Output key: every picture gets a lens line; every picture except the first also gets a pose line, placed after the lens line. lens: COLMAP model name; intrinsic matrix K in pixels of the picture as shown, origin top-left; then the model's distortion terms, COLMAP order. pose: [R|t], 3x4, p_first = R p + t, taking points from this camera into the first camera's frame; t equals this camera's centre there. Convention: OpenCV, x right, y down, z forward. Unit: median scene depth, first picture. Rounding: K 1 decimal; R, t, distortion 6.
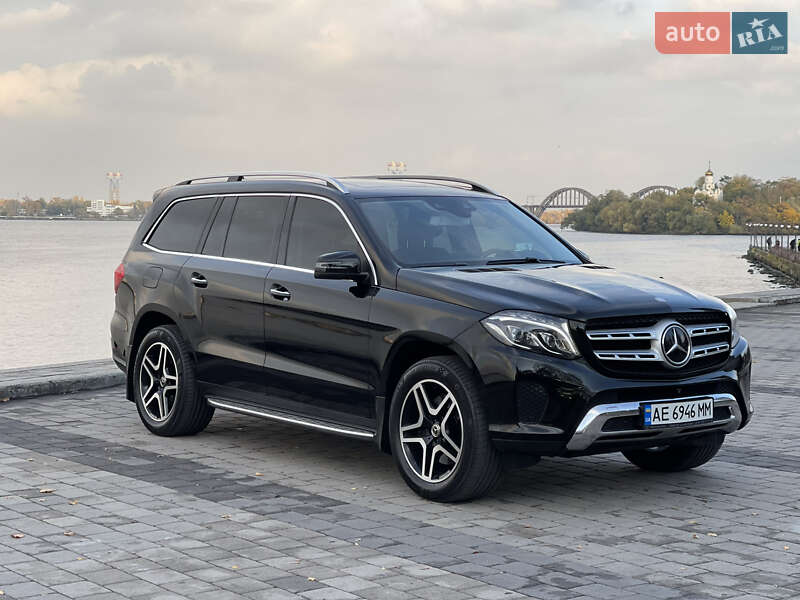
lens RADIAL K [[1478.9, 0, 400.0], [0, 1478.9, 300.0], [0, 0, 1]] dist [0.214523, 0.123021]
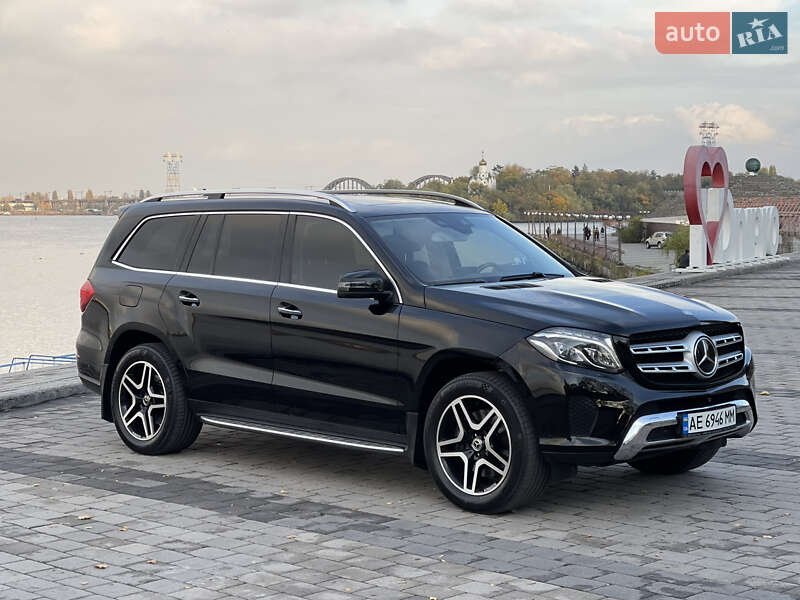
lens RADIAL K [[1478.4, 0, 392.1], [0, 1478.4, 300.9], [0, 0, 1]] dist [0.224183, 0.083384]
pose [[0.990495, -0.022006, 0.135776, -0.174182], [0.021130, 0.999746, 0.007890, -0.021495], [-0.135915, -0.004946, 0.990708, -0.012914]]
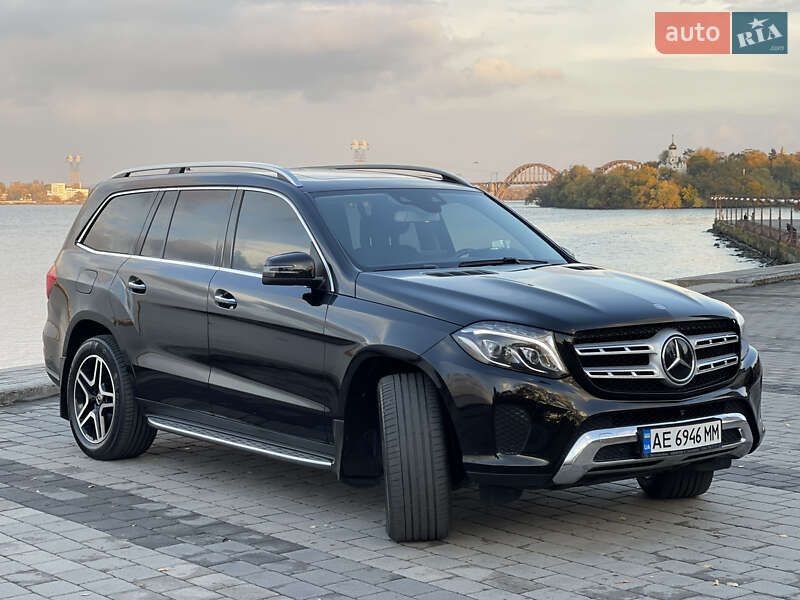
lens RADIAL K [[1478.9, 0, 400.0], [0, 1478.9, 300.0], [0, 0, 1]] dist [0.214523, 0.123021]
pose [[0.999842, -0.011304, 0.013745, 0.012441], [0.011190, 0.999903, 0.008339, -0.012989], [-0.013838, -0.008184, 0.999871, 0.137810]]
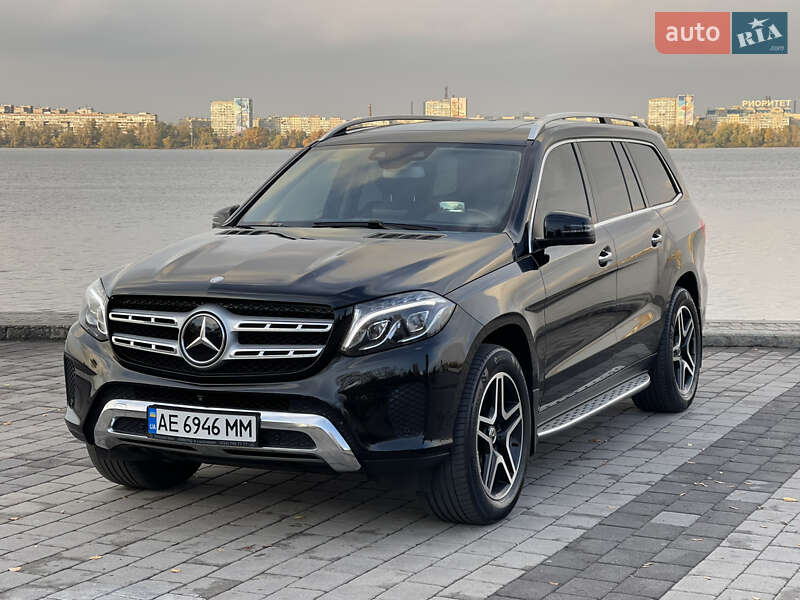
lens RADIAL K [[1473.1, 0, 357.1], [0, 1473.1, 298.3], [0, 0, 1]] dist [0.320885, 0.107278]
pose [[0.439336, 0.081359, -0.894631, 0.902081], [-0.038686, 0.996680, 0.071642, -0.048965], [0.897489, 0.003135, 0.441025, 0.725294]]
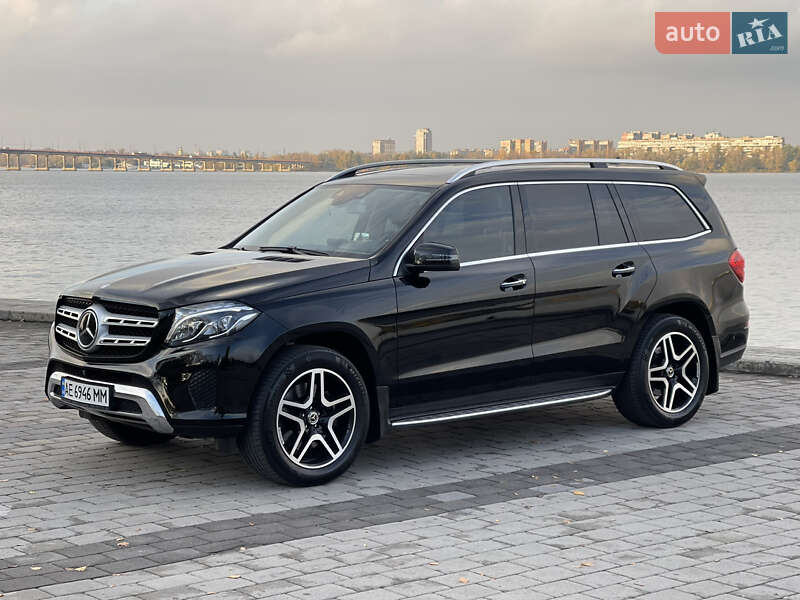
lens RADIAL K [[1478.4, 0, 392.1], [0, 1478.4, 300.9], [0, 0, 1]] dist [0.224183, 0.083384]
pose [[0.058861, 0.079236, -0.995117, 1.234489], [-0.054848, 0.995596, 0.076030, -0.080708], [0.996758, 0.050105, 0.062948, 1.137022]]
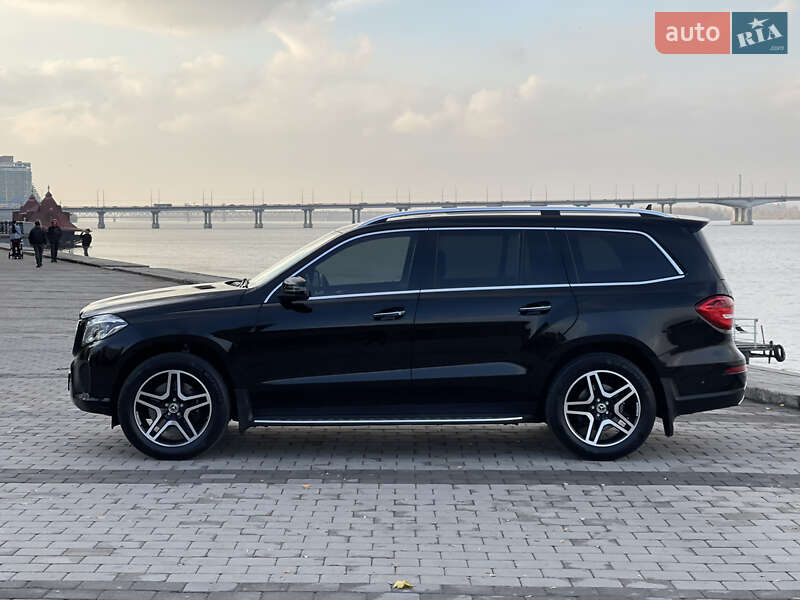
lens RADIAL K [[1478.4, 0, 392.1], [0, 1478.4, 300.9], [0, 0, 1]] dist [0.224183, 0.083384]
pose [[-0.597372, 0.035284, -0.801188, 1.167308], [-0.045798, 0.995900, 0.078006, -0.128497], [0.800655, 0.083292, -0.593307, 2.097398]]
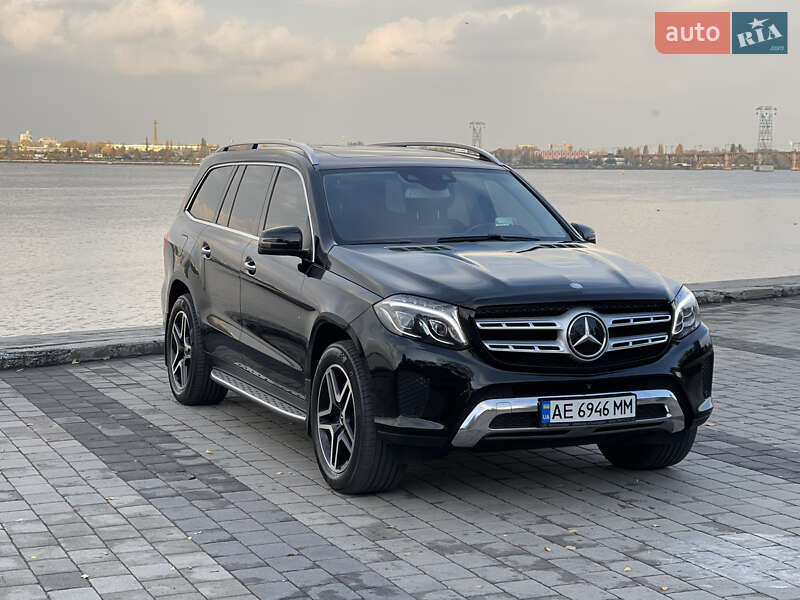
lens RADIAL K [[1478.4, 0, 392.1], [0, 1478.4, 300.9], [0, 0, 1]] dist [0.224183, 0.083384]
pose [[0.971511, 0.022855, -0.235891, 0.281000], [-0.014209, 0.999166, 0.038287, -0.024454], [0.236569, -0.033844, 0.971025, 0.086712]]
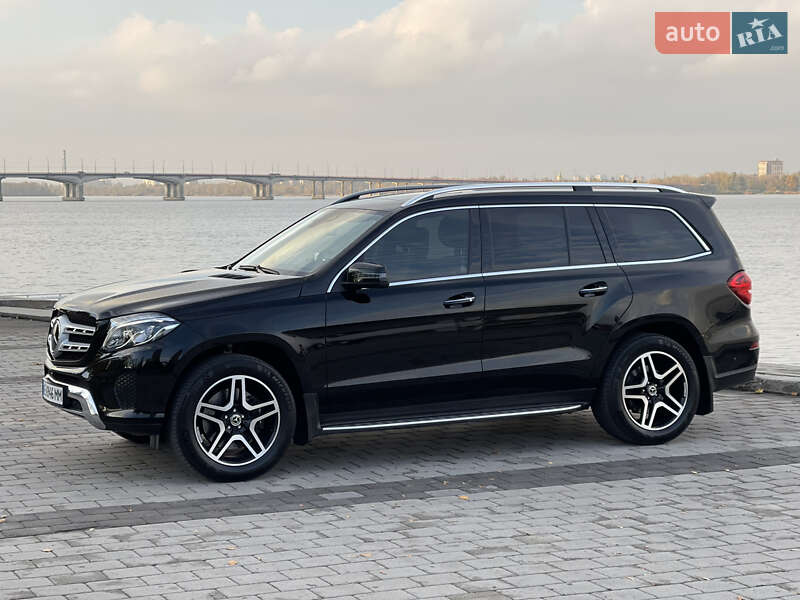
lens RADIAL K [[1478.9, 0, 400.0], [0, 1478.9, 300.0], [0, 0, 1]] dist [0.214523, 0.123021]
pose [[-0.189844, 0.061365, -0.979895, 1.296557], [-0.048956, 0.996212, 0.071871, -0.097687], [0.980593, 0.061616, -0.186120, 1.480070]]
